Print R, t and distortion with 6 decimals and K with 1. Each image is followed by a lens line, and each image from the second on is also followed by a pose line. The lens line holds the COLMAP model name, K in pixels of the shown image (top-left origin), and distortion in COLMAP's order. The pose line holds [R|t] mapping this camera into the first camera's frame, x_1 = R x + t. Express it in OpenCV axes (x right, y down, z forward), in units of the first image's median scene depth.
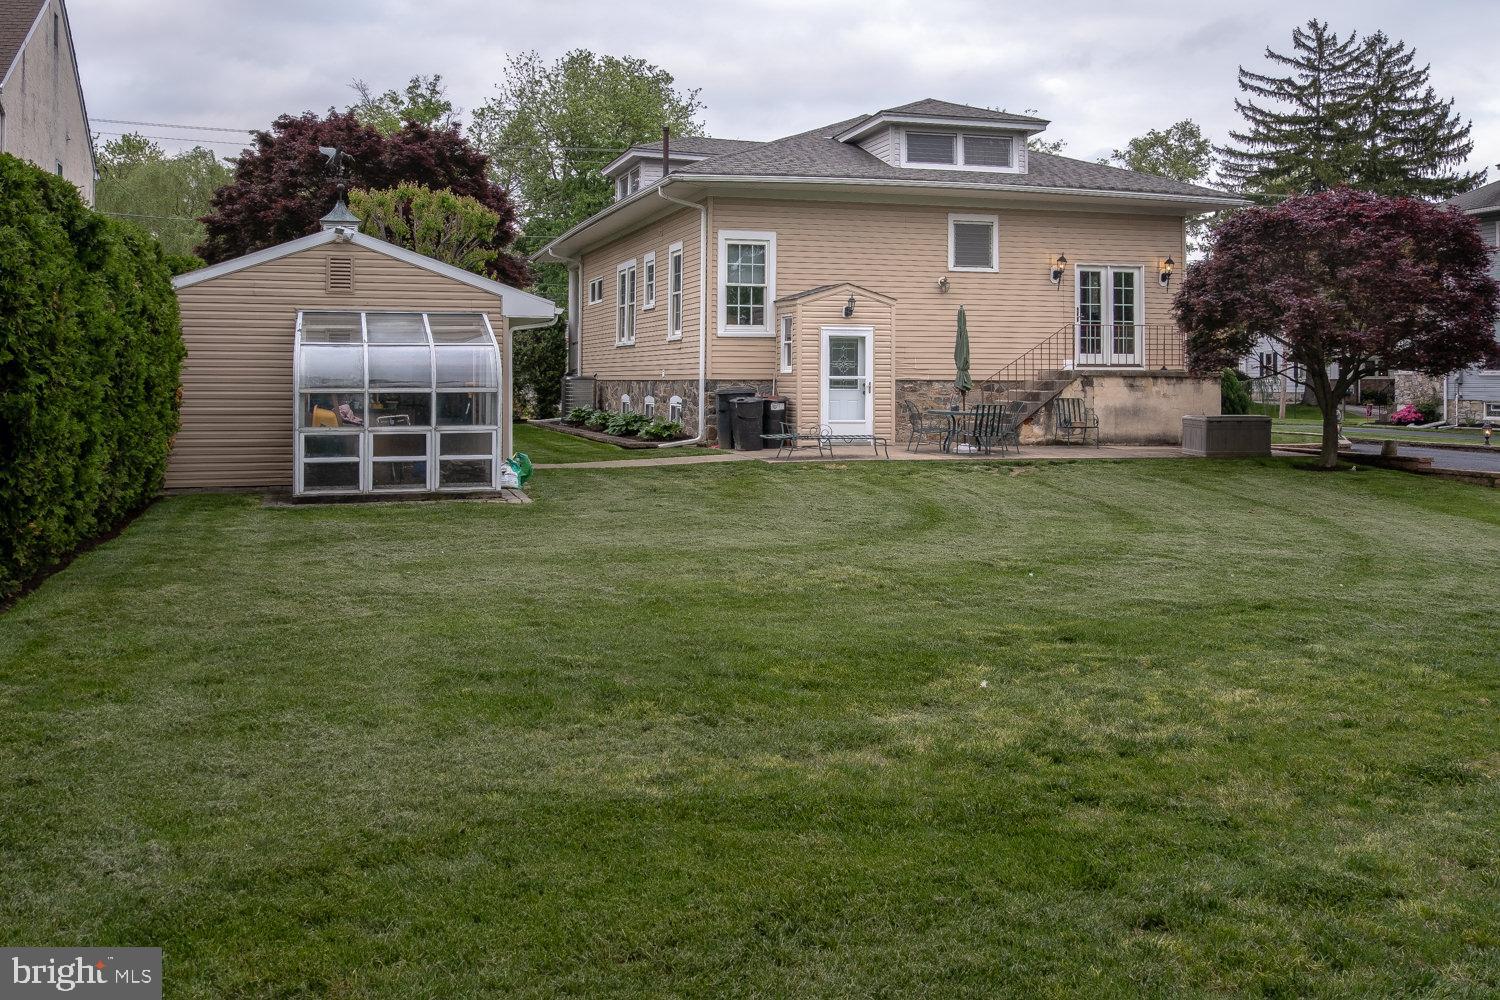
lens RADIAL K [[1477.6, 0, 751.7], [0, 1477.6, 497.9], [0, 0, 1]] dist [0.048412, 0.000000]
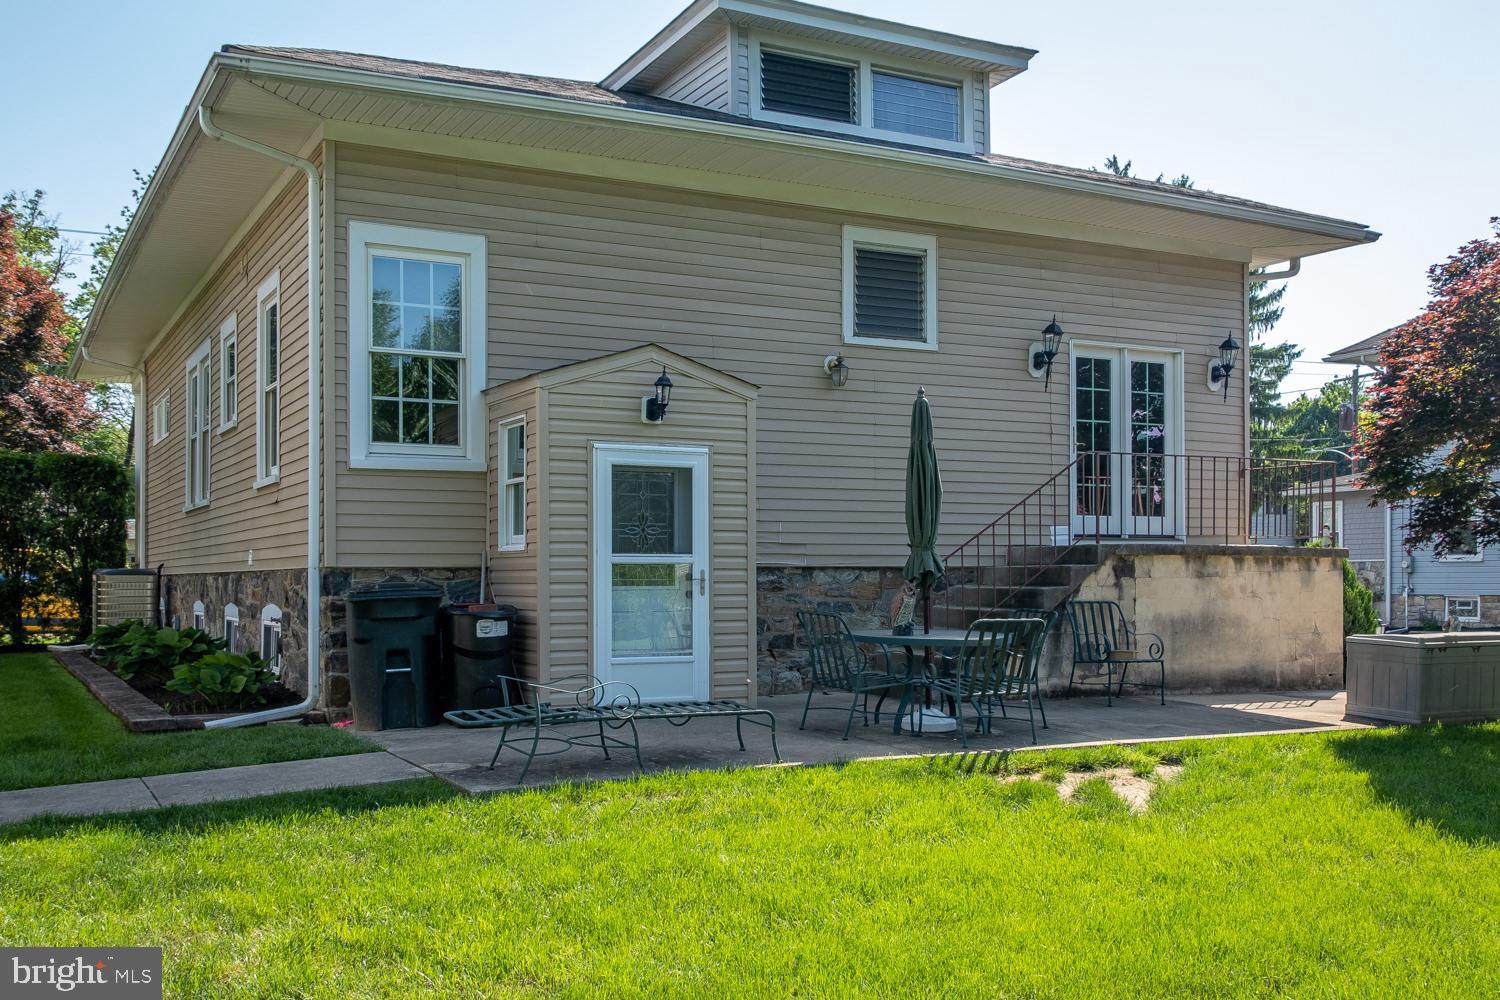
lens RADIAL K [[1477.6, 0, 746.3], [0, 1477.6, 553.6], [0, 0, 1]] dist [0.048412, 0.000000]
pose [[0.982168, -0.005943, 0.187910, 0.008942], [0.023847, 0.995365, -0.093162, -0.039573], [-0.186486, 0.095981, 0.977758, 0.535946]]
